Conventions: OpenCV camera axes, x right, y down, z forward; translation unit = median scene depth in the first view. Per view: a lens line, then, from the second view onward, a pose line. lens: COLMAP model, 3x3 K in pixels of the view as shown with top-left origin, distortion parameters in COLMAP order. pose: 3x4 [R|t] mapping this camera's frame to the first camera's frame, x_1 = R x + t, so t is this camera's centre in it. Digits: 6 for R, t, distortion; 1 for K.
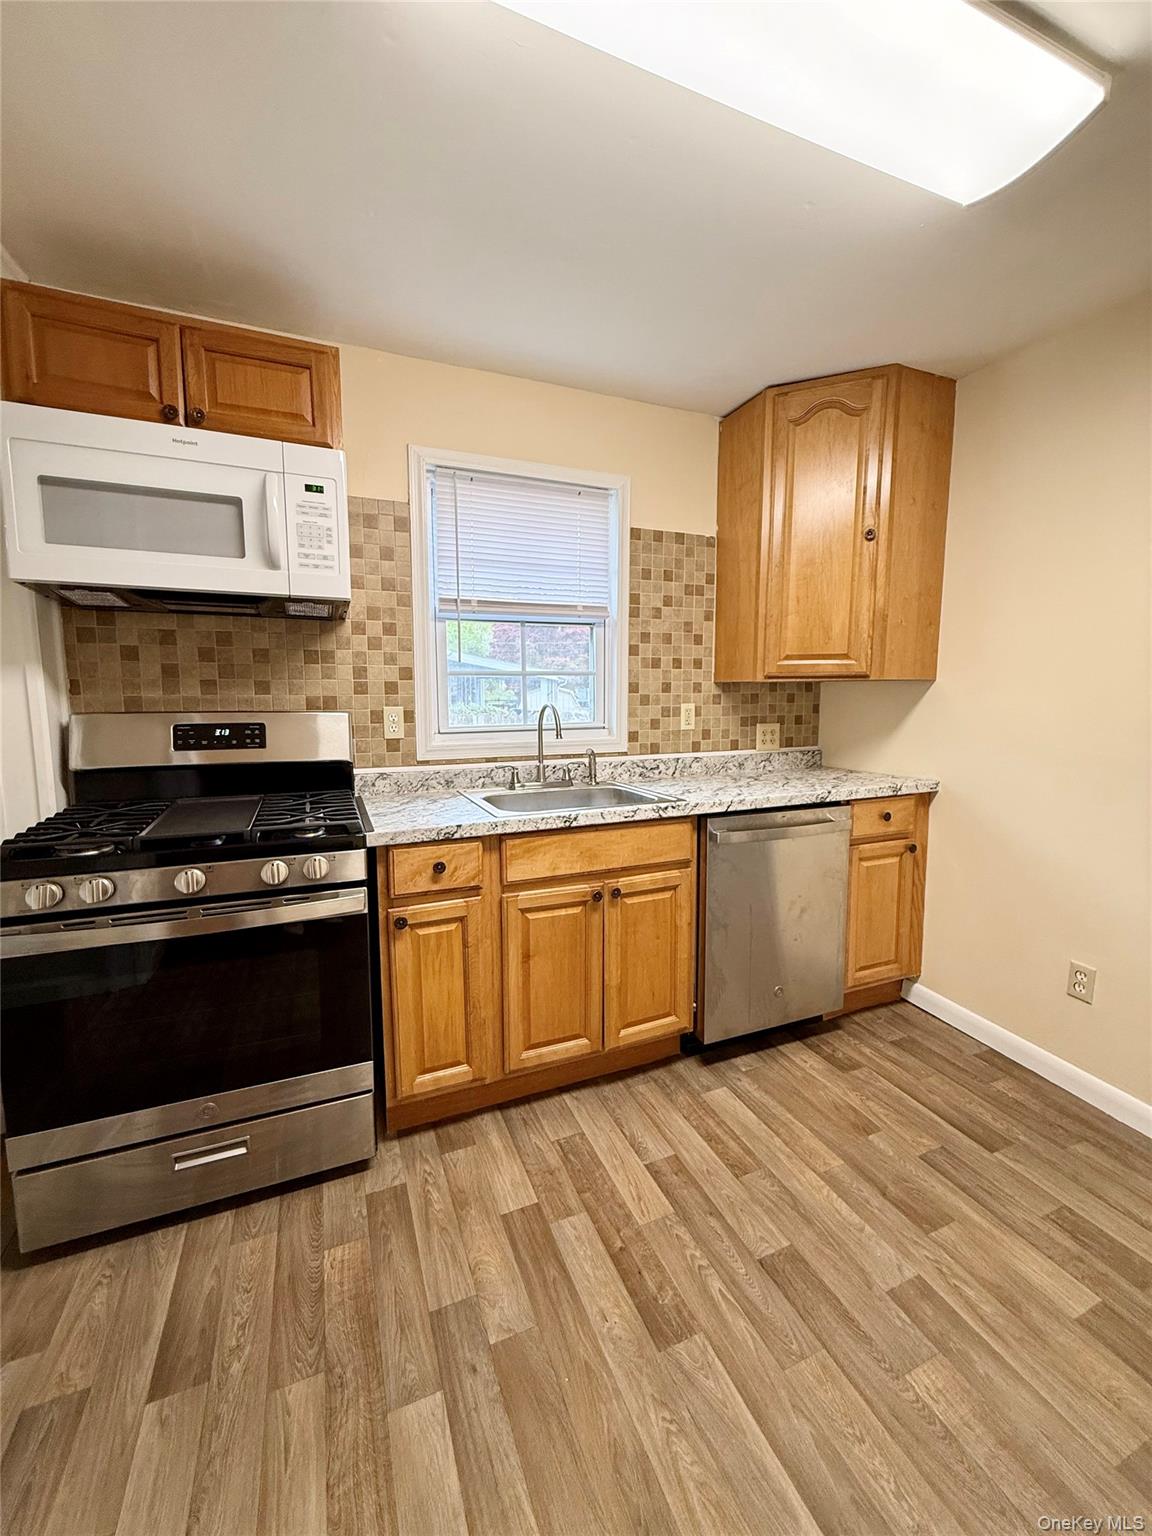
lens RADIAL K [[611.2, 0, 574.8], [0, 611.2, 765.2], [0, 0, 1]] dist [-0.001239, 0.000287]
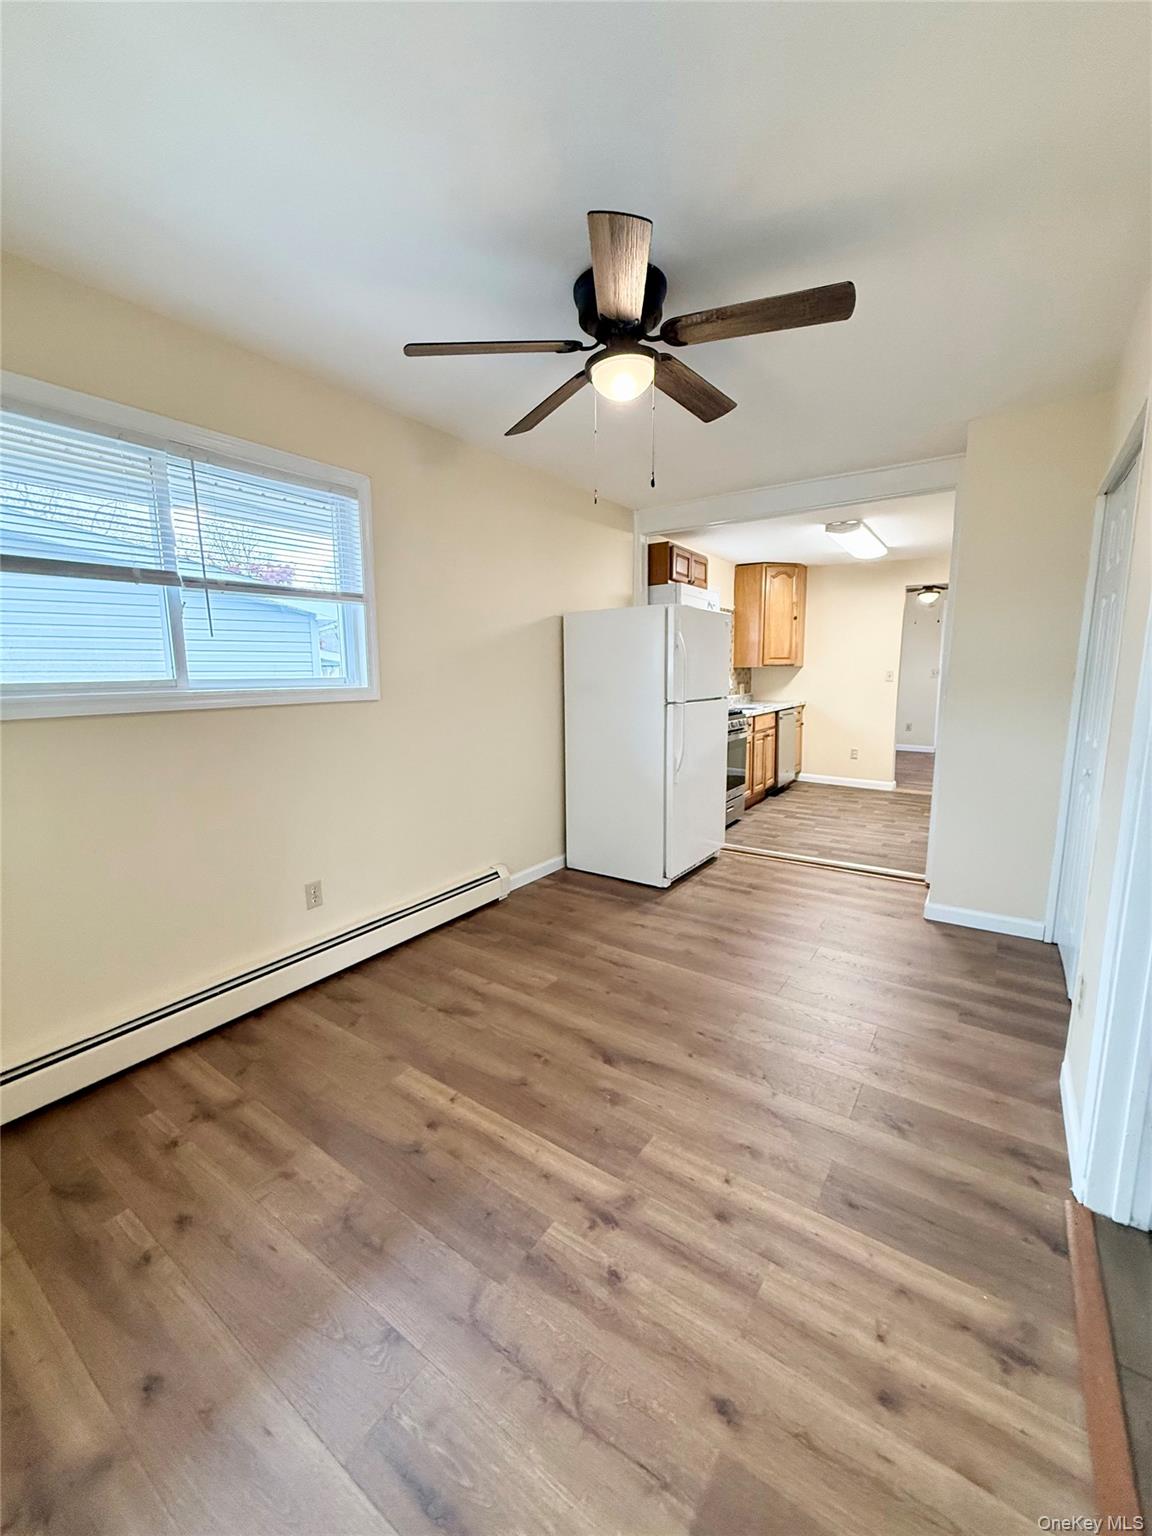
lens RADIAL K [[611.2, 0, 574.8], [0, 611.2, 765.2], [0, 0, 1]] dist [-0.001239, 0.000287]
pose [[0.842085, -0.099669, 0.530055, -2.188173], [0.087031, 0.995008, 0.048832, 0.108541], [-0.532276, 0.005010, 0.846556, -1.002090]]
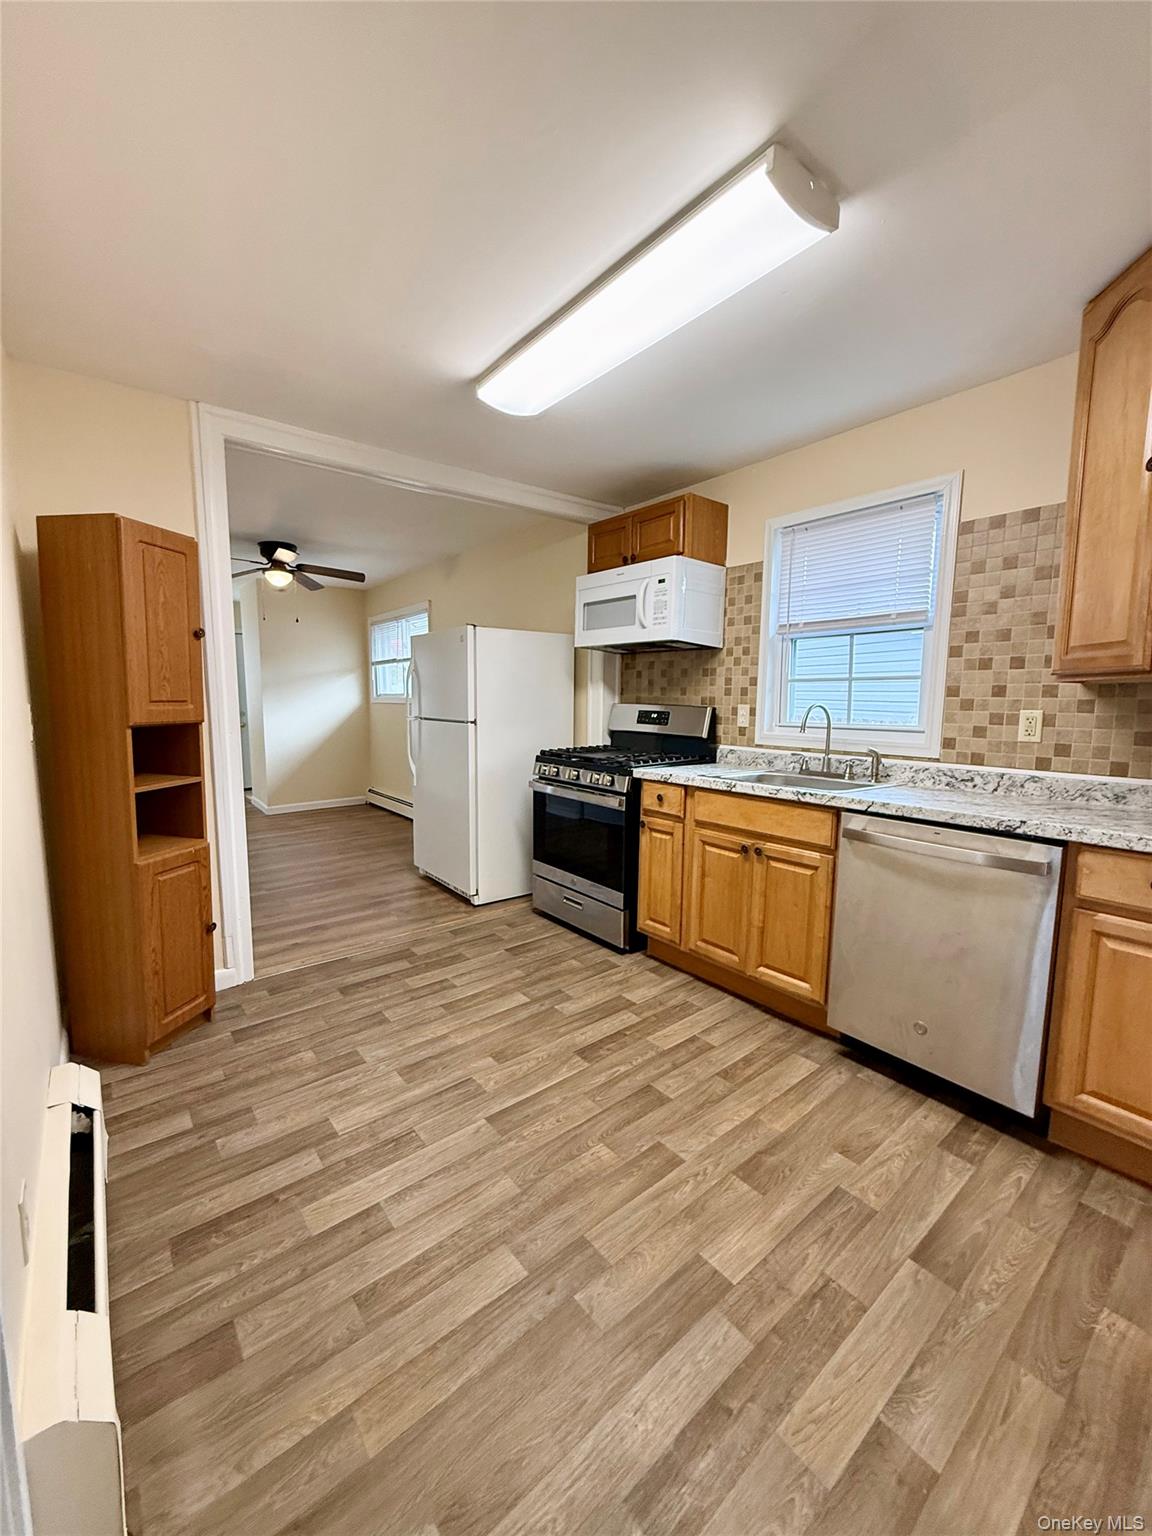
lens RADIAL K [[611.2, 0, 574.8], [0, 611.2, 765.2], [0, 0, 1]] dist [-0.001239, 0.000287]
pose [[0.279334, 0.110792, -0.953781, 1.021418], [-0.127407, 0.988814, 0.077548, -0.015919], [0.951704, 0.099856, 0.290325, 0.223577]]
